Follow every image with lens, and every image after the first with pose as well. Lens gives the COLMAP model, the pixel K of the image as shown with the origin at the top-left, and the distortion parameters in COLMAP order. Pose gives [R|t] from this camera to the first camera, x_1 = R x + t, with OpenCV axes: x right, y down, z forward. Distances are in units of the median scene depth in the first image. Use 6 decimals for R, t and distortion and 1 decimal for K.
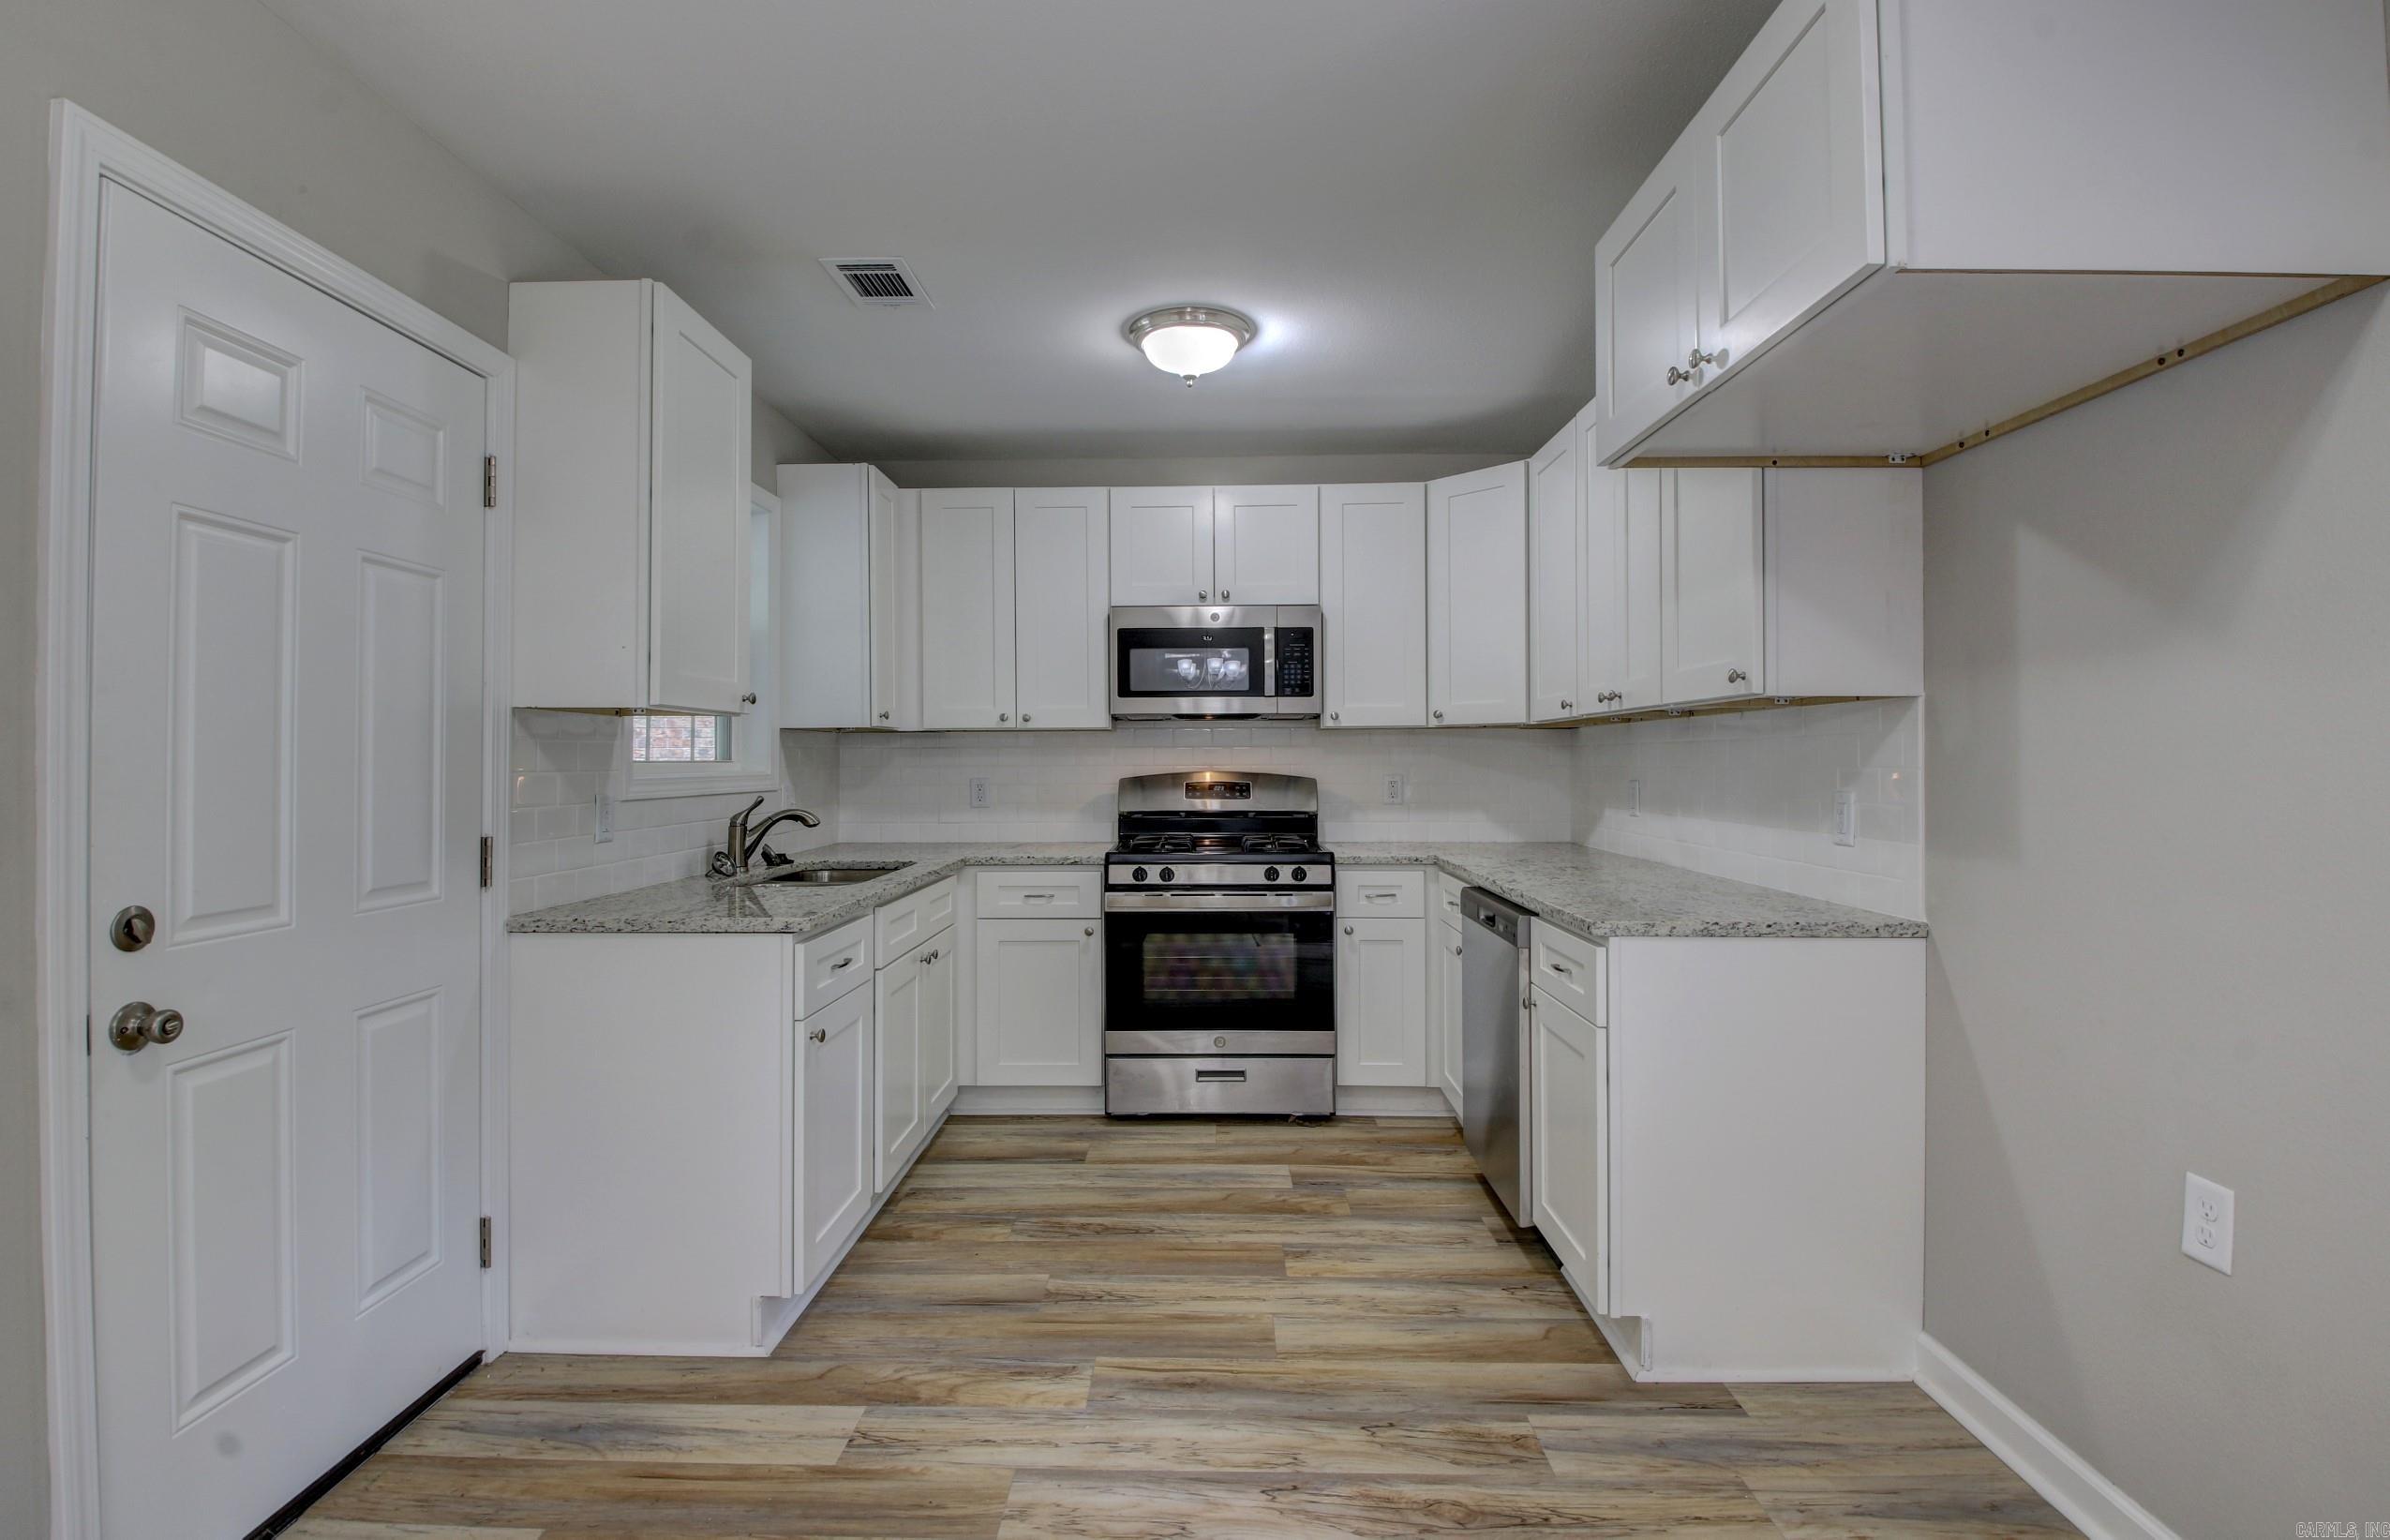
lens RADIAL K [[1115.9, 0, 1181.2], [0, 1115.9, 752.9], [0, 0, 1]] dist [0.006520, -0.018331]
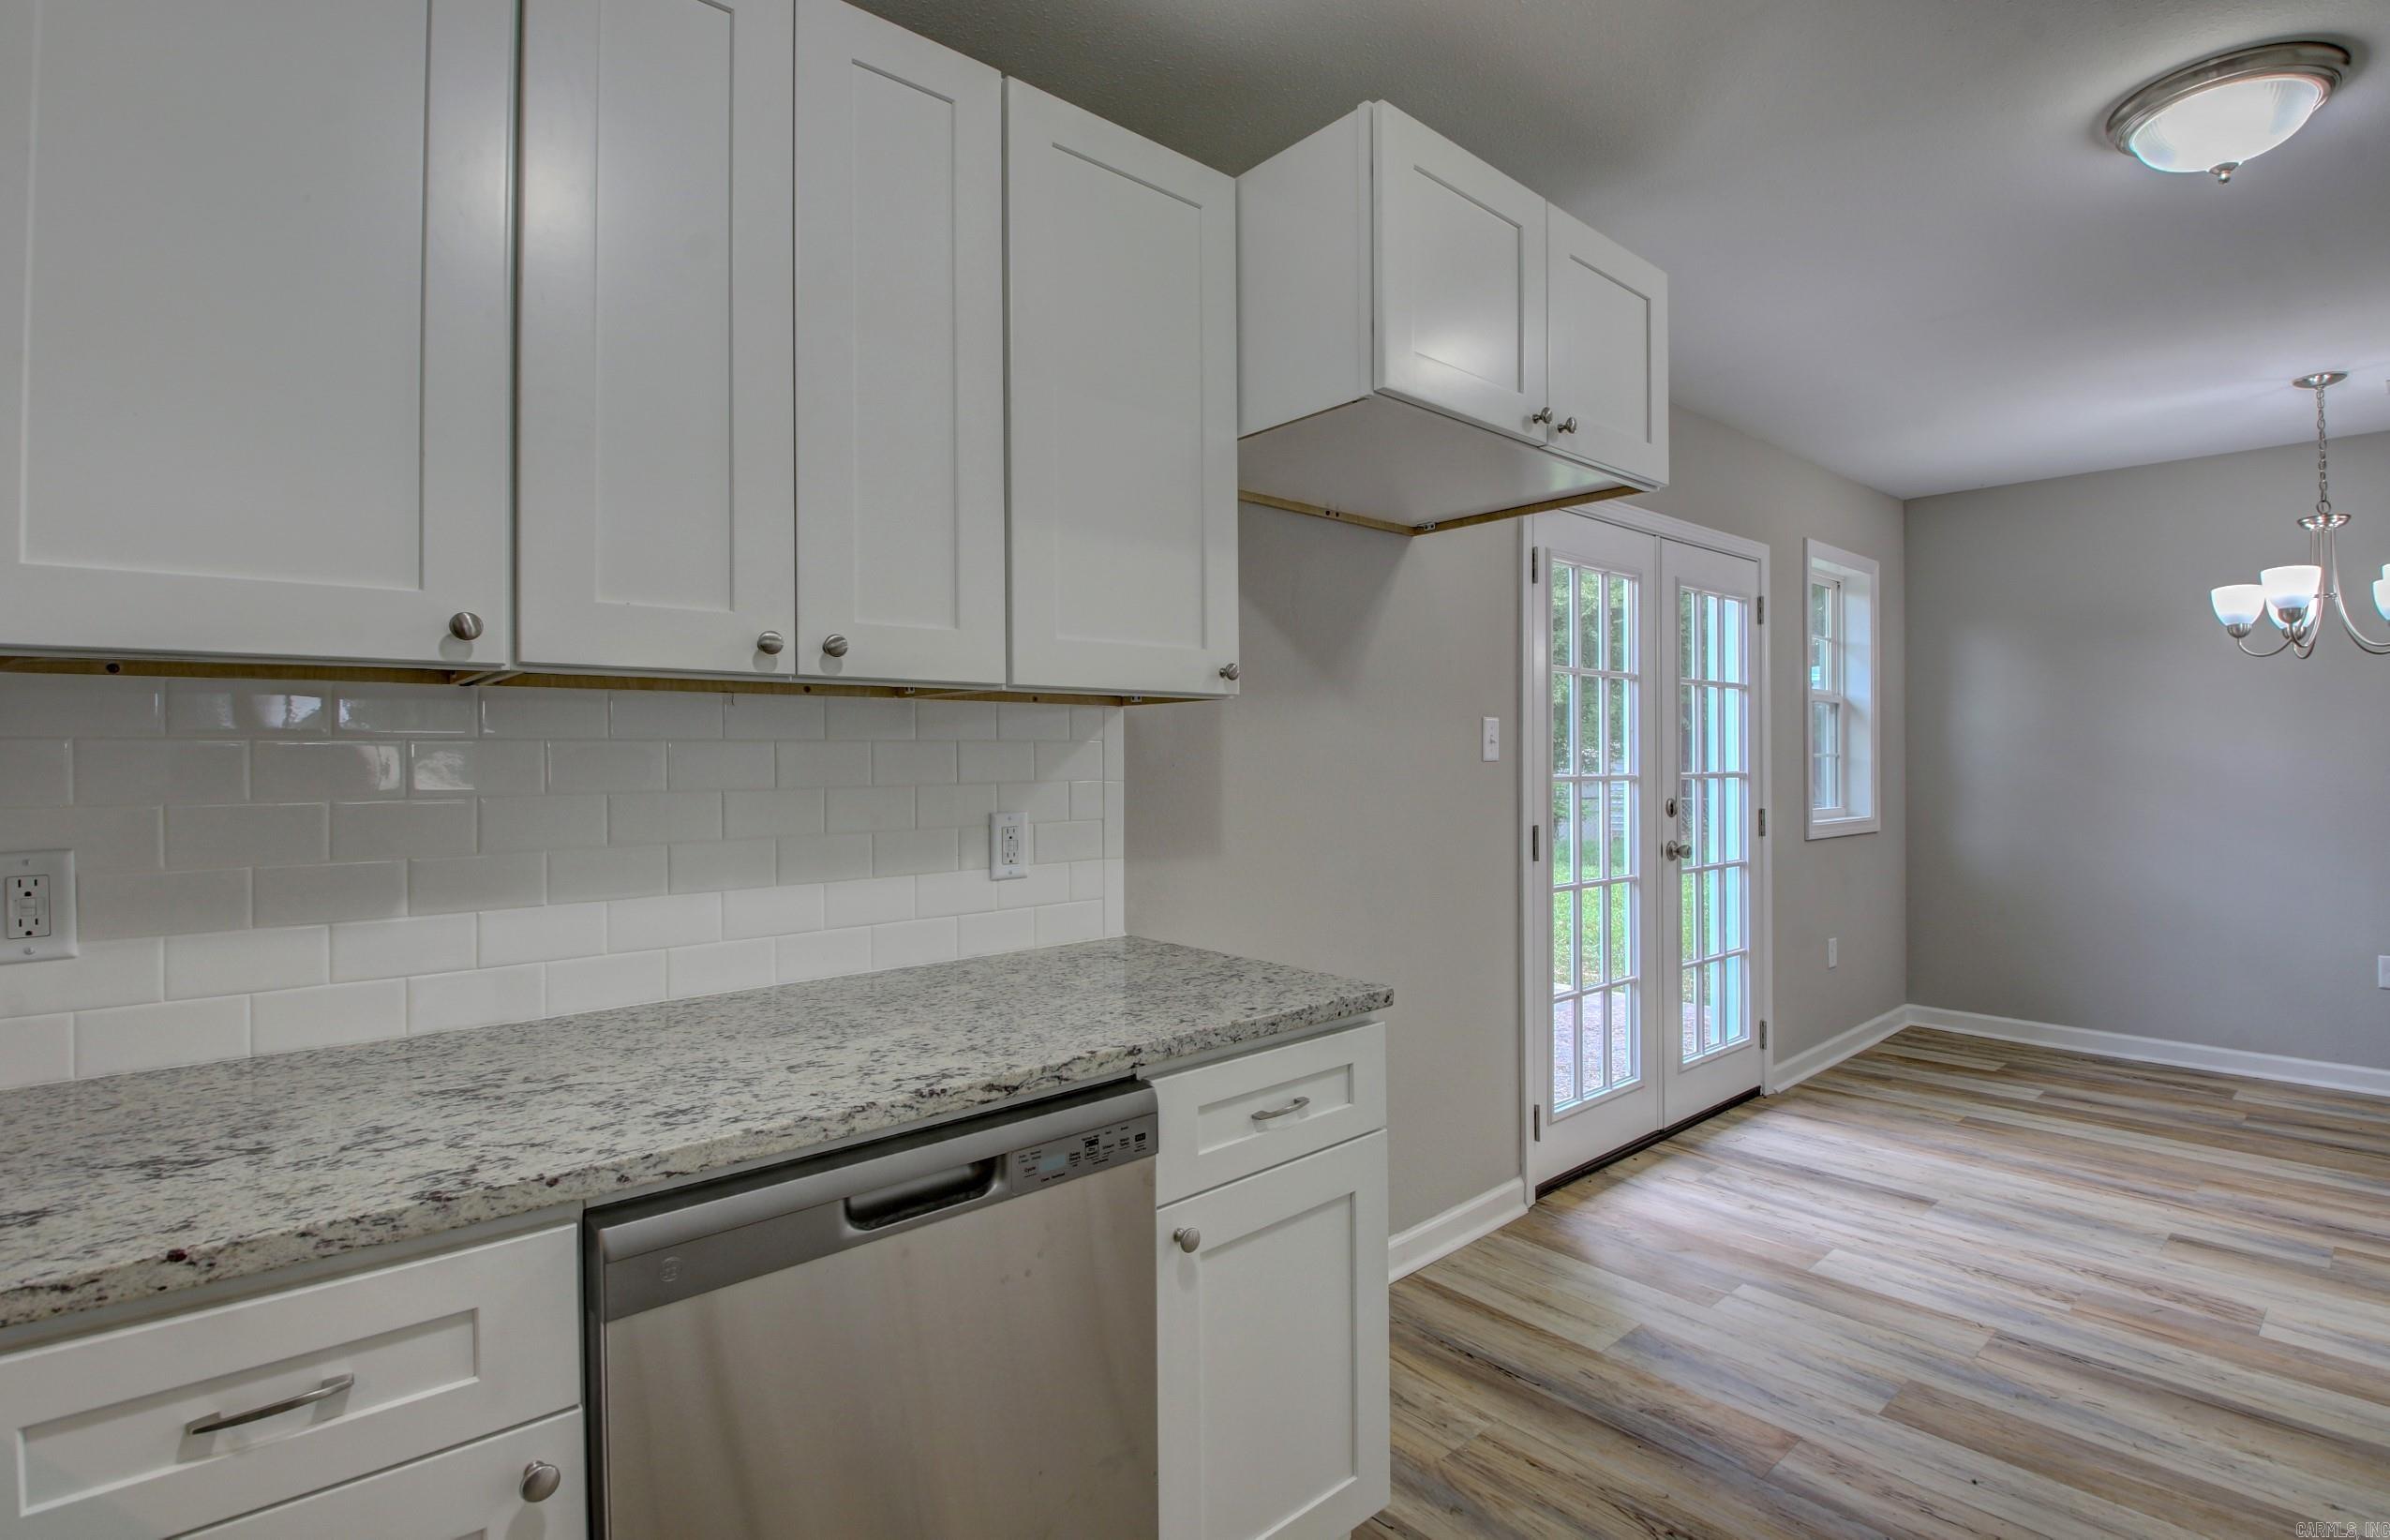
lens RADIAL K [[1115.9, 0, 1194.3], [0, 1115.9, 749.3], [0, 0, 1]] dist [0.006520, -0.018331]
pose [[-0.682220, 0.009734, 0.731082, -0.065551], [0.000598, 0.999918, -0.012756, -0.000194], [-0.731146, -0.008265, -0.682171, 1.136773]]
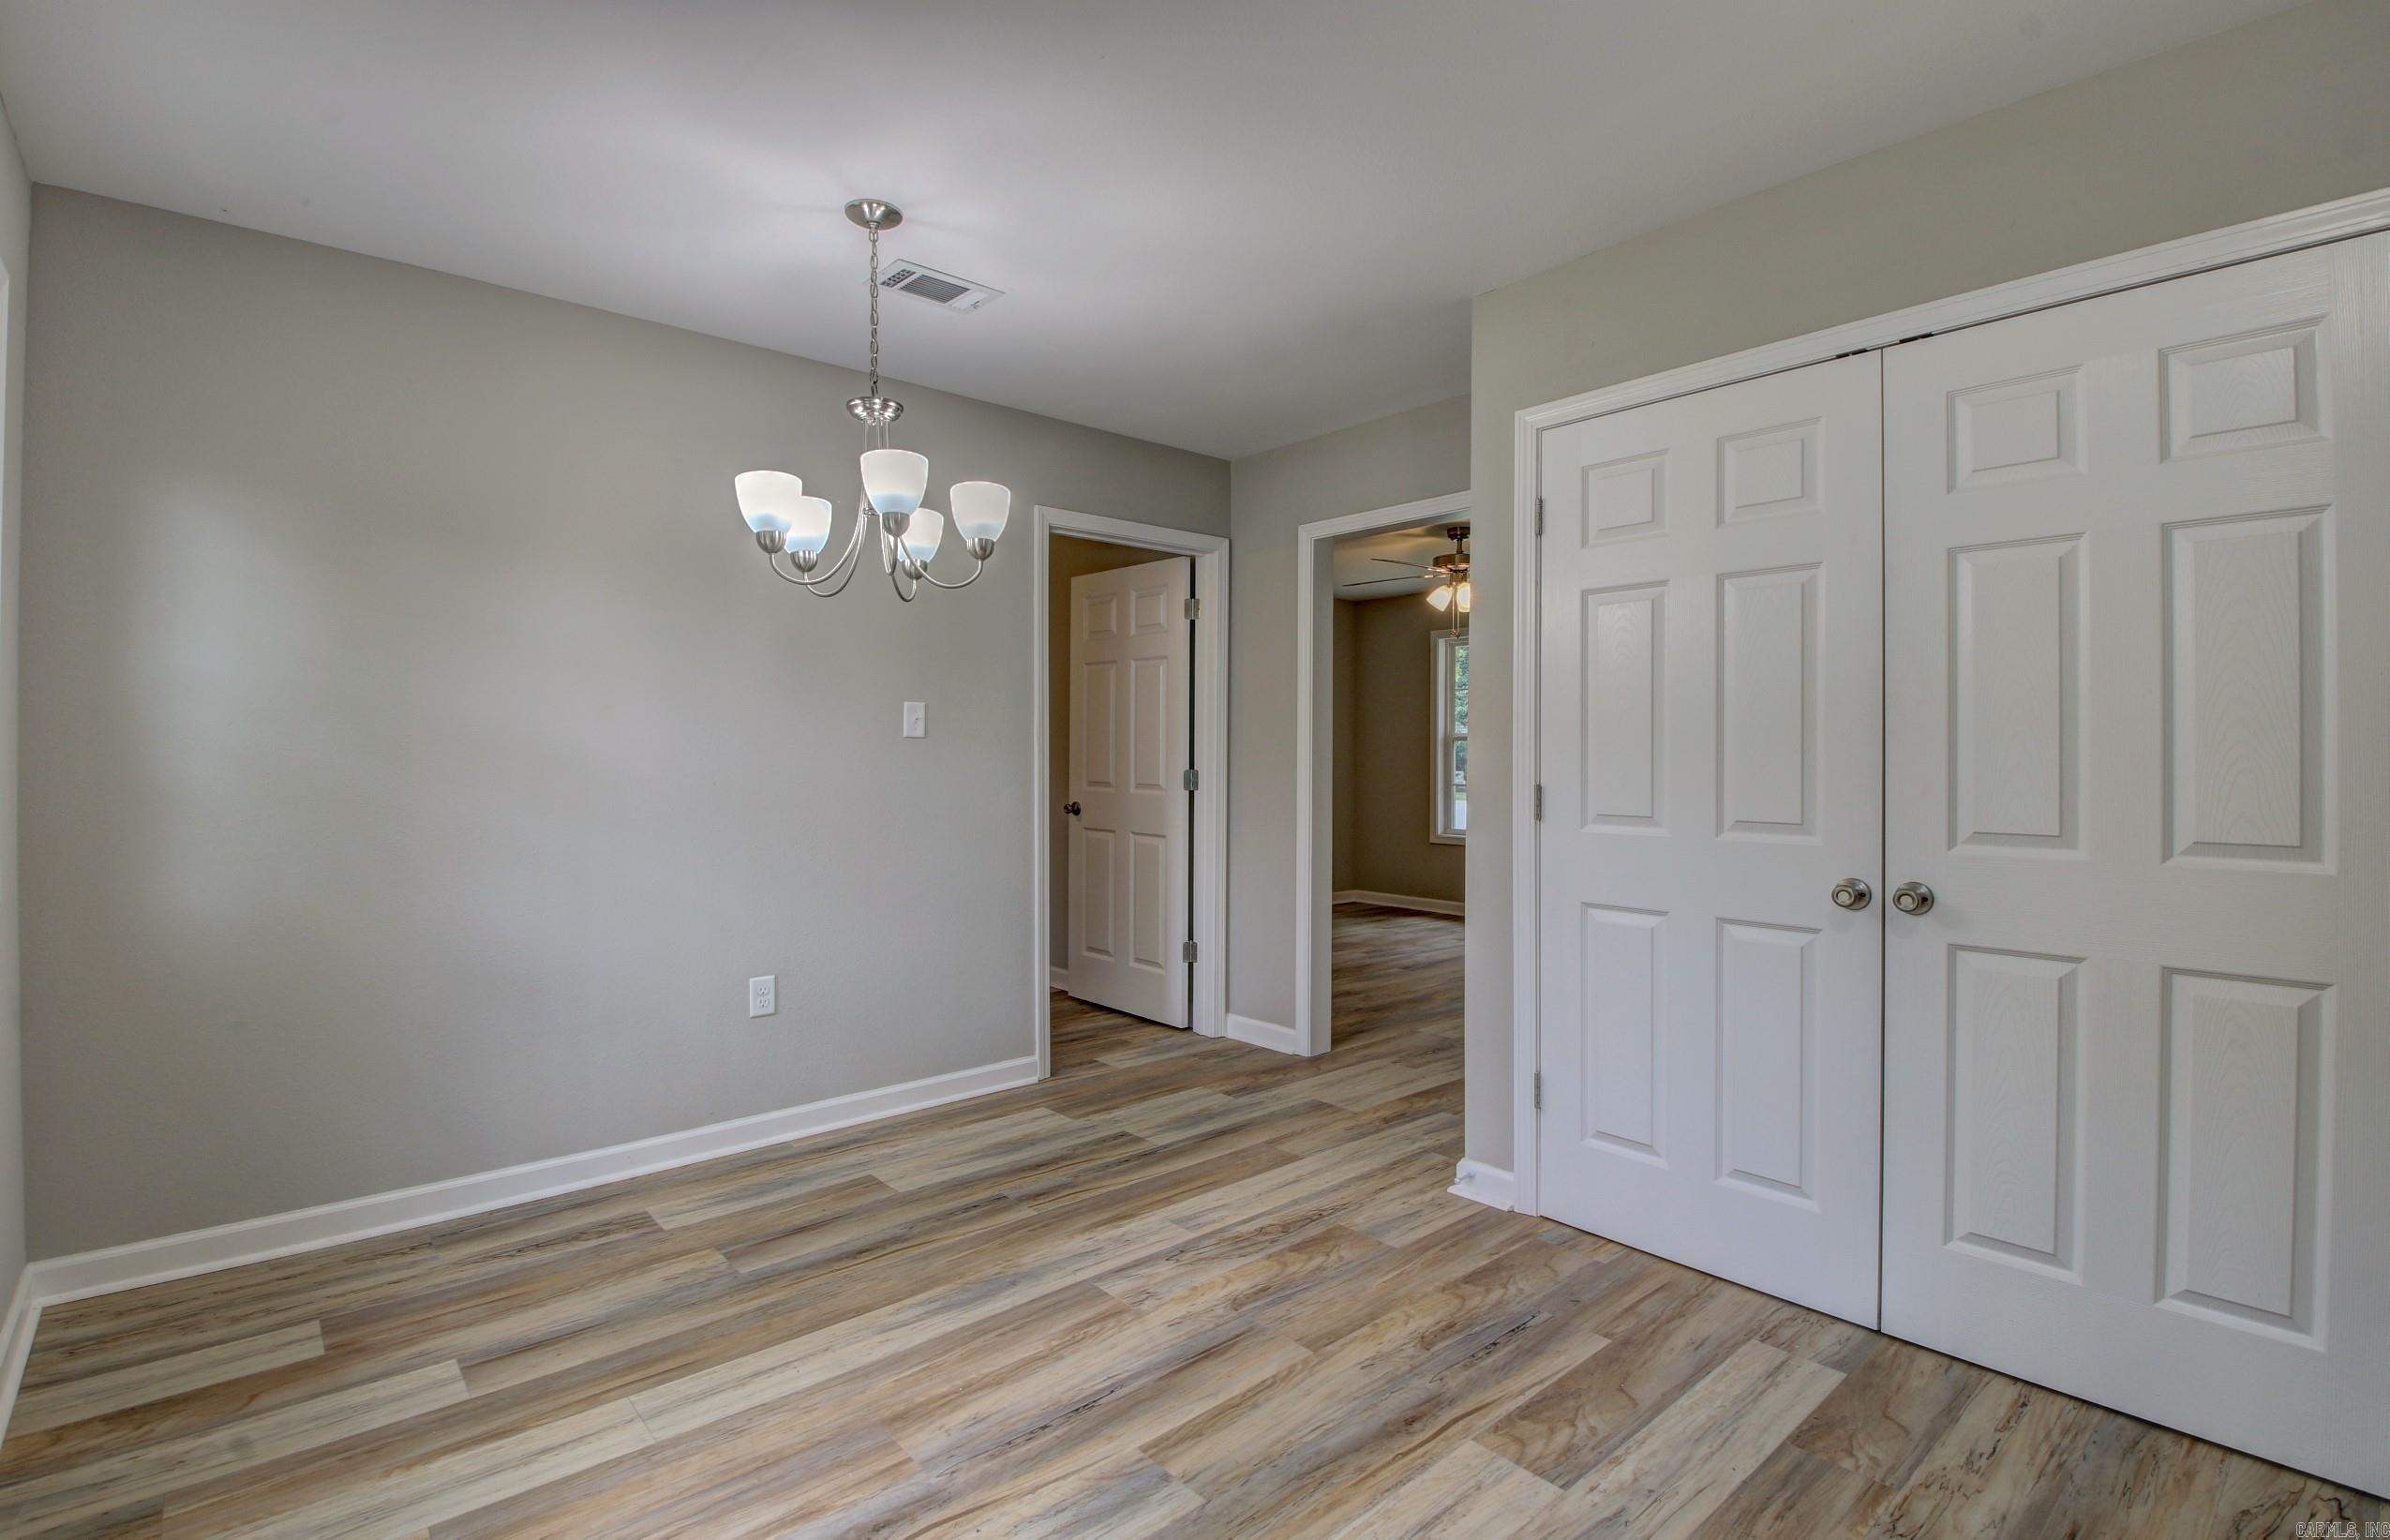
lens RADIAL K [[1115.9, 0, 1194.5], [0, 1115.9, 753.3], [0, 0, 1]] dist [0.006520, -0.018331]
pose [[-0.732801, 0.006084, -0.680415, 0.344557], [0.006836, 0.999975, 0.001579, 0.009549], [0.680408, -0.003494, -0.732825, 0.327796]]
